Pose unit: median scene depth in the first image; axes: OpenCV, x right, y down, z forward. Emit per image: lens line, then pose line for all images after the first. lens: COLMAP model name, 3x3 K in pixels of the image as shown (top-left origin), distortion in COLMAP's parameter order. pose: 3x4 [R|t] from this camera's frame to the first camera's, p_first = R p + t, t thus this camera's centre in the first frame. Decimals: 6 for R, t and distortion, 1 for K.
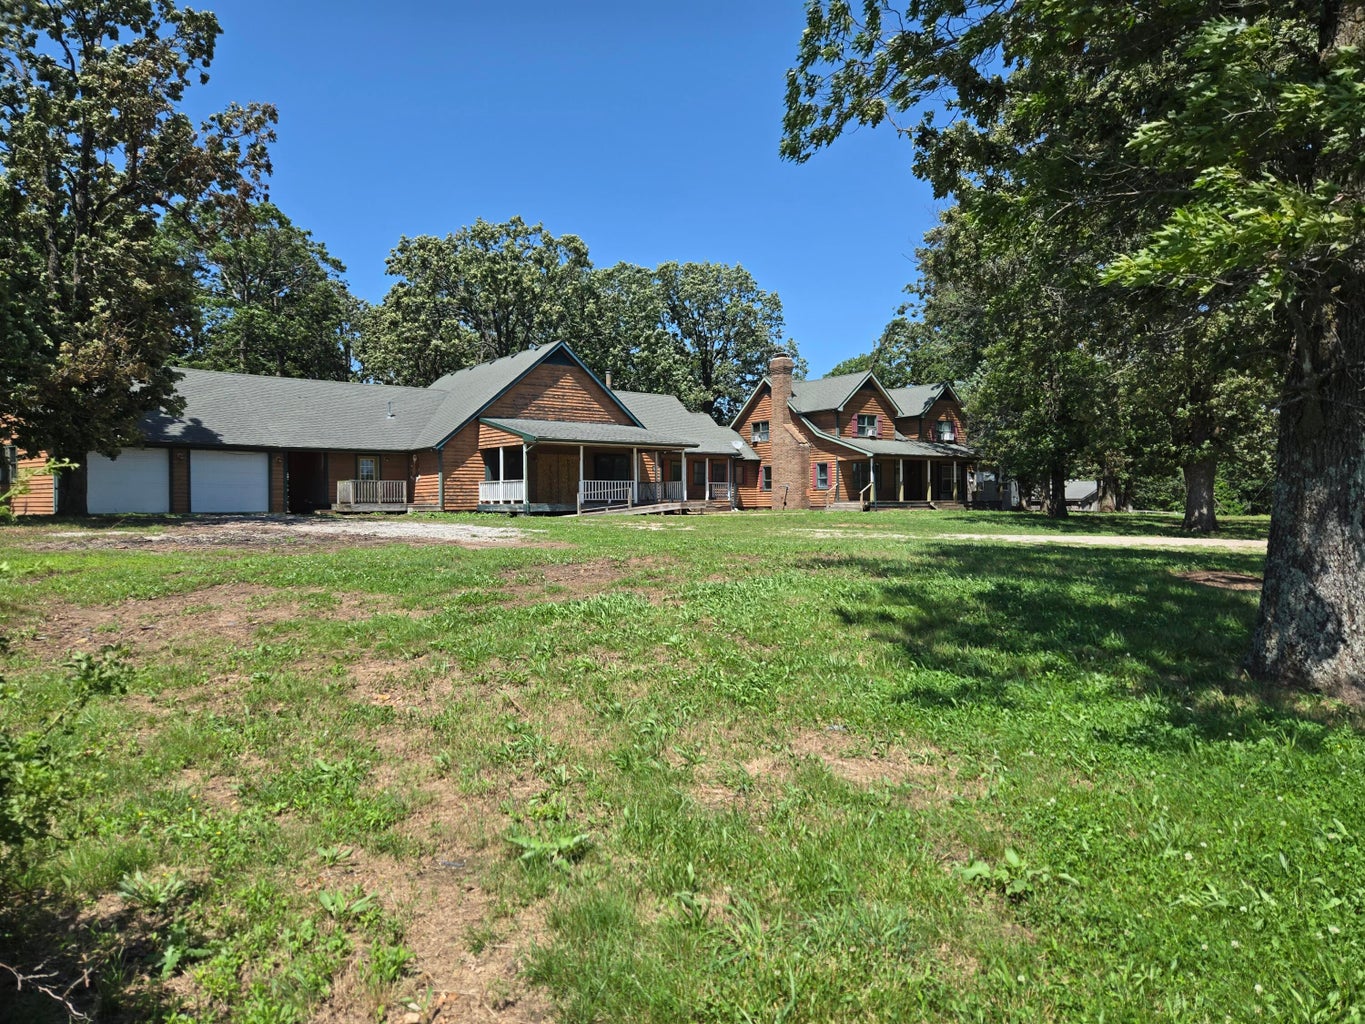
lens RADIAL K [[919.8, 0, 687.3], [0, 919.8, 510.0], [0, 0, 1]] dist [0.046646, -0.019001]
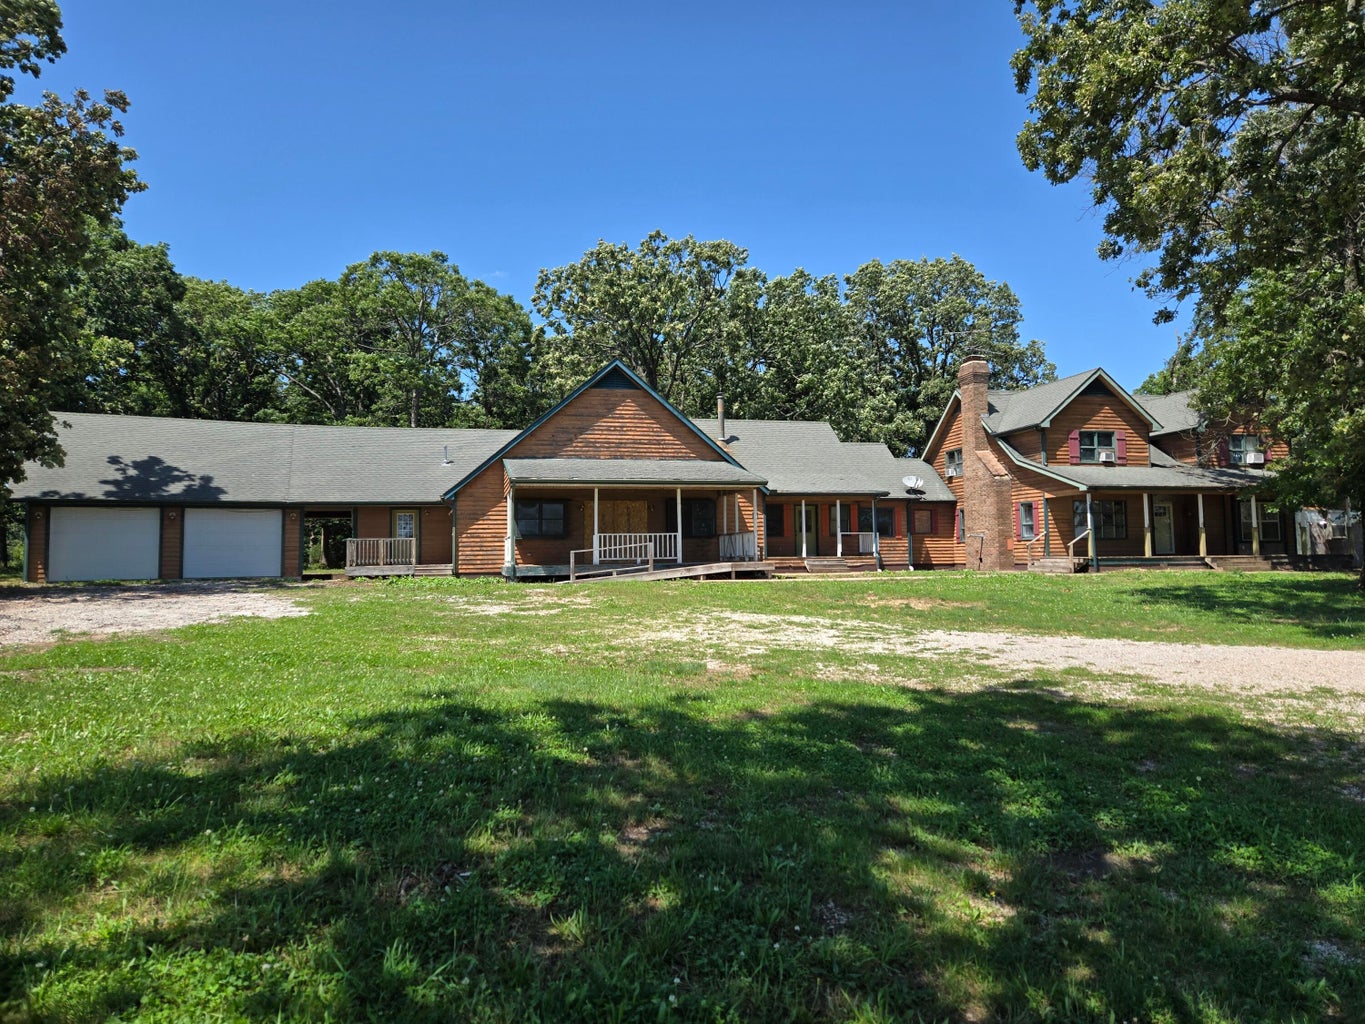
lens RADIAL K [[919.8, 0, 678.3], [0, 919.8, 508.5], [0, 0, 1]] dist [0.046646, -0.019001]
pose [[0.920041, -0.025933, -0.390964, 0.182497], [0.004406, 0.998429, -0.055857, -0.008011], [0.391798, 0.049668, 0.918710, 0.246564]]
